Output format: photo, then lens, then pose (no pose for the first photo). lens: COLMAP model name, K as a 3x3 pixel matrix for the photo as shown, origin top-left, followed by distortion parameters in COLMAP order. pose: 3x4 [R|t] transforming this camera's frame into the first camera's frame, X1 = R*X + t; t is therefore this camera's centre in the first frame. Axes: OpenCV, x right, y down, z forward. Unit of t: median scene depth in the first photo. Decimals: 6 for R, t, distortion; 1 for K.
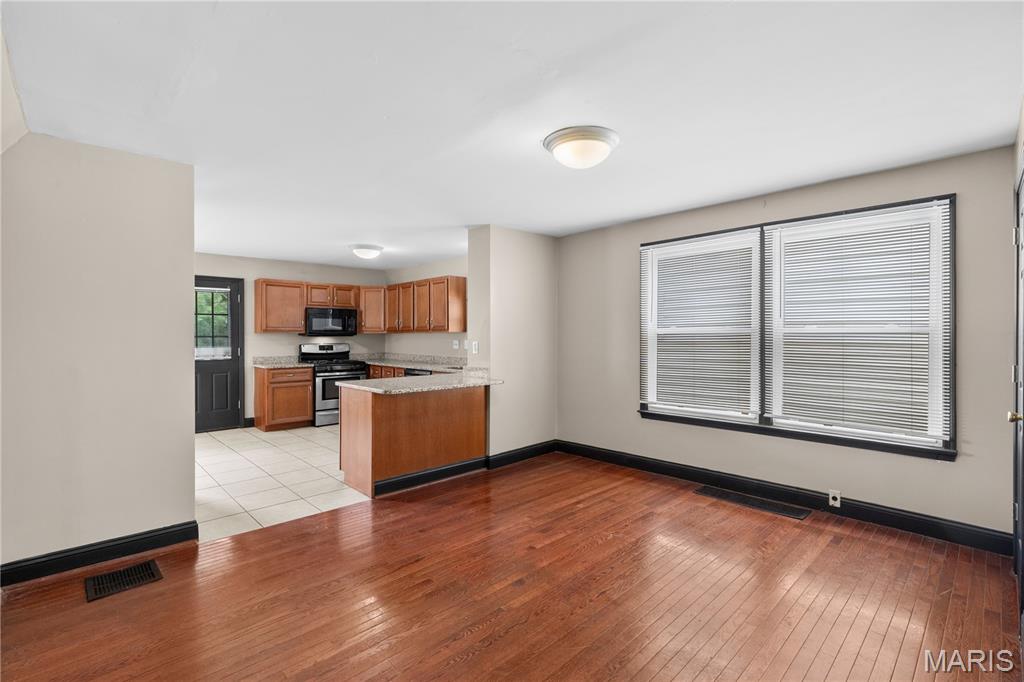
lens RADIAL K [[465.9, 0, 515.4], [0, 465.9, 331.3], [0, 0, 1]] dist [-0.000836, -0.000127]
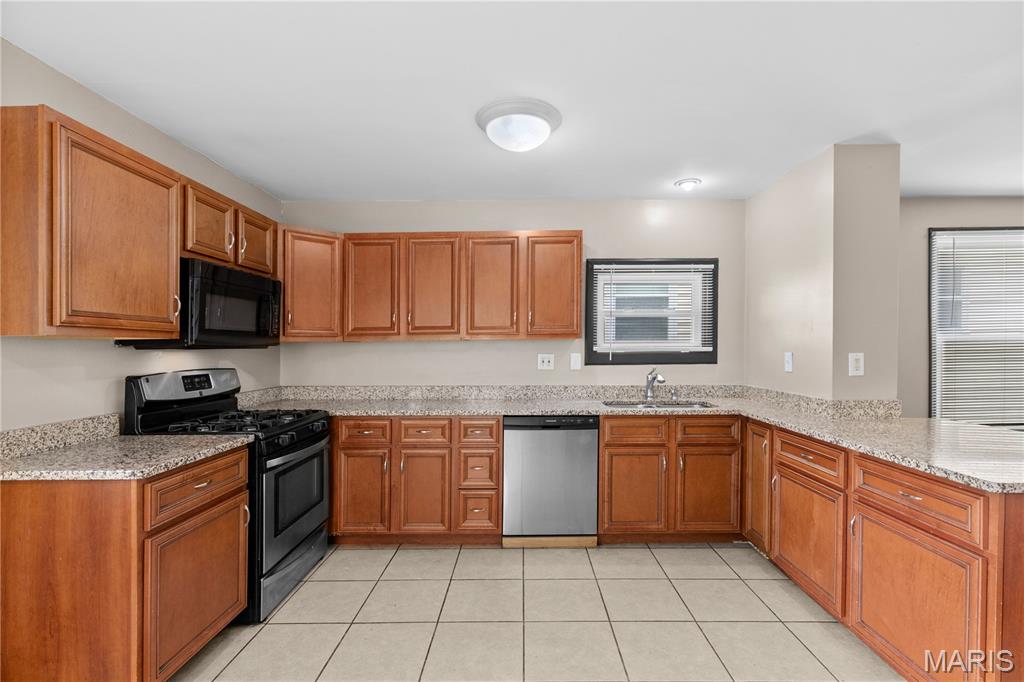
lens RADIAL K [[470.6, 0, 522.2], [0, 470.6, 348.3], [0, 0, 1]] dist [0.003617, 0.000501]
pose [[0.695685, -0.005148, 0.718328, -0.951674], [0.000193, 0.999976, 0.006979, 0.014894], [-0.718347, -0.004716, 0.695669, 1.130695]]
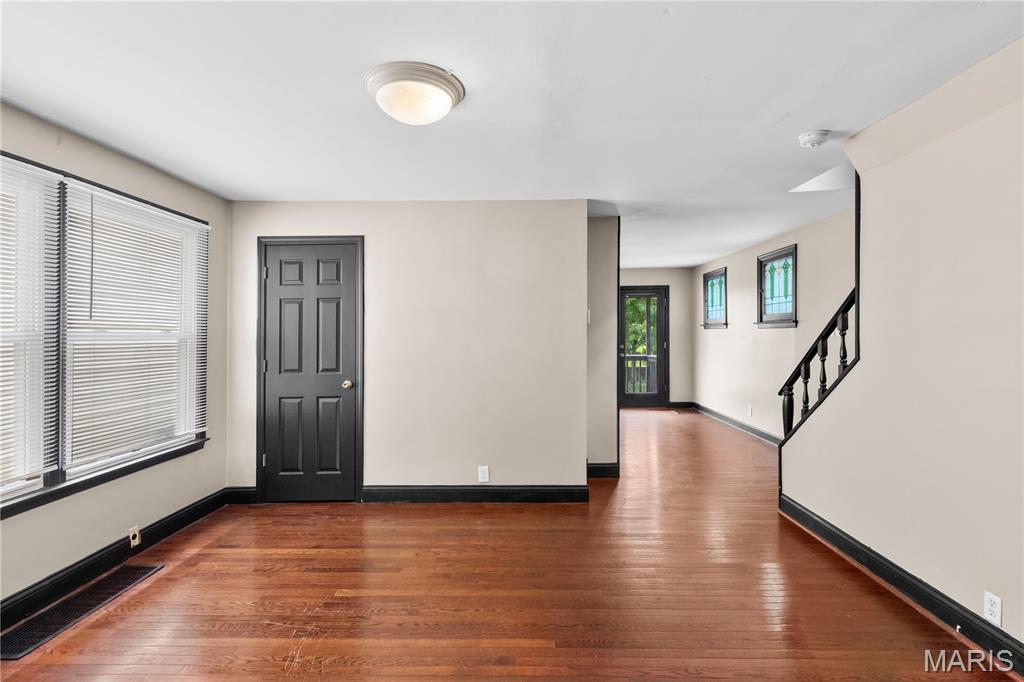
lens RADIAL K [[478.9, 0, 512.4], [0, 478.9, 326.0], [0, 0, 1]] dist [0.000090, -0.000527]
pose [[-0.702718, 0.018875, 0.711219, -0.375923], [0.006990, 0.999783, -0.019626, -0.000553], [-0.711435, -0.008821, -0.702697, 1.008701]]
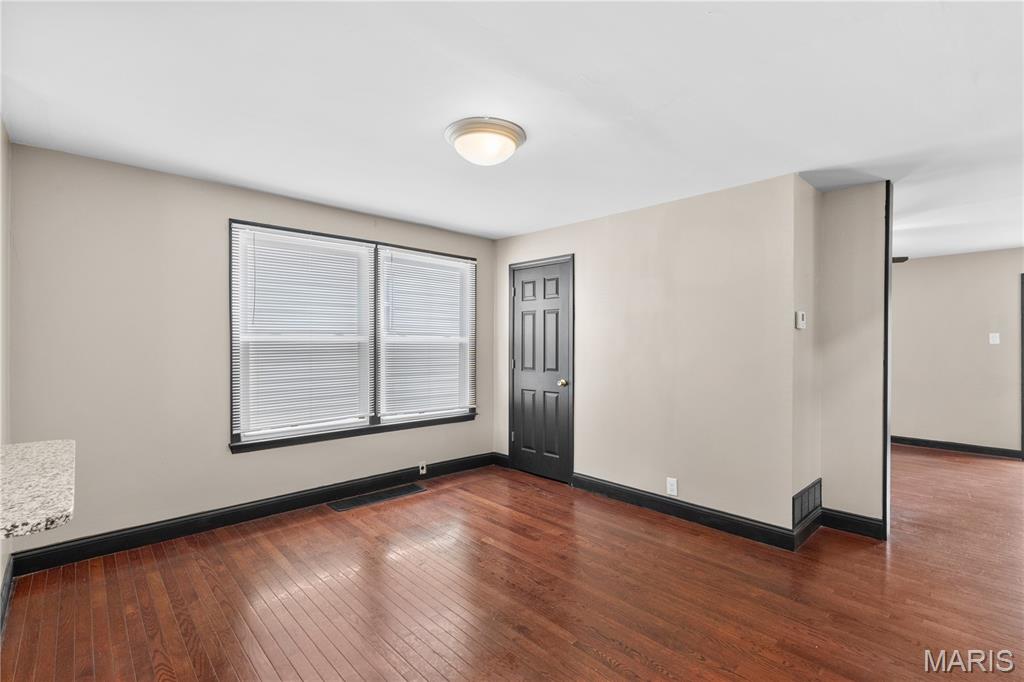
lens RADIAL K [[461.8, 0, 512.0], [0, 461.8, 341.0], [0, 0, 1]] dist [0.002046, -0.000178]
pose [[0.013685, 0.009189, 0.999864, -0.550615], [-0.012457, 0.999882, -0.009019, 0.009221], [-0.999829, -0.012332, 0.013798, 0.658645]]
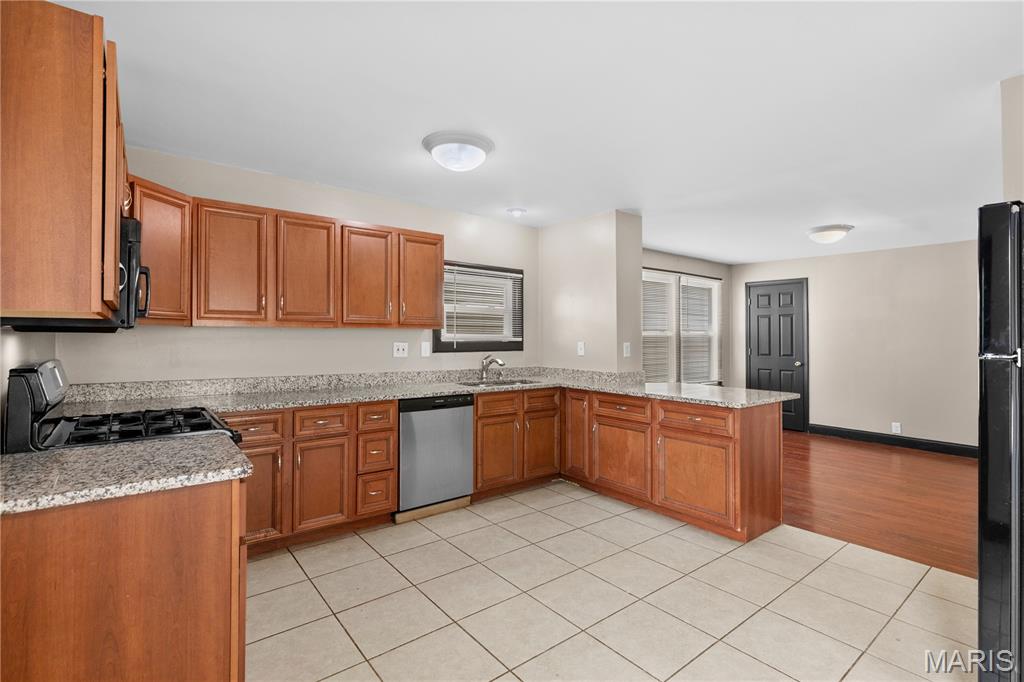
lens RADIAL K [[478.9, 0, 512.4], [0, 478.9, 326.0], [0, 0, 1]] dist [0.000090, -0.000527]
pose [[0.093280, 0.026641, 0.995283, -1.254444], [-0.013771, 0.999581, -0.025465, 0.020386], [-0.995545, -0.011330, 0.093608, 1.422950]]
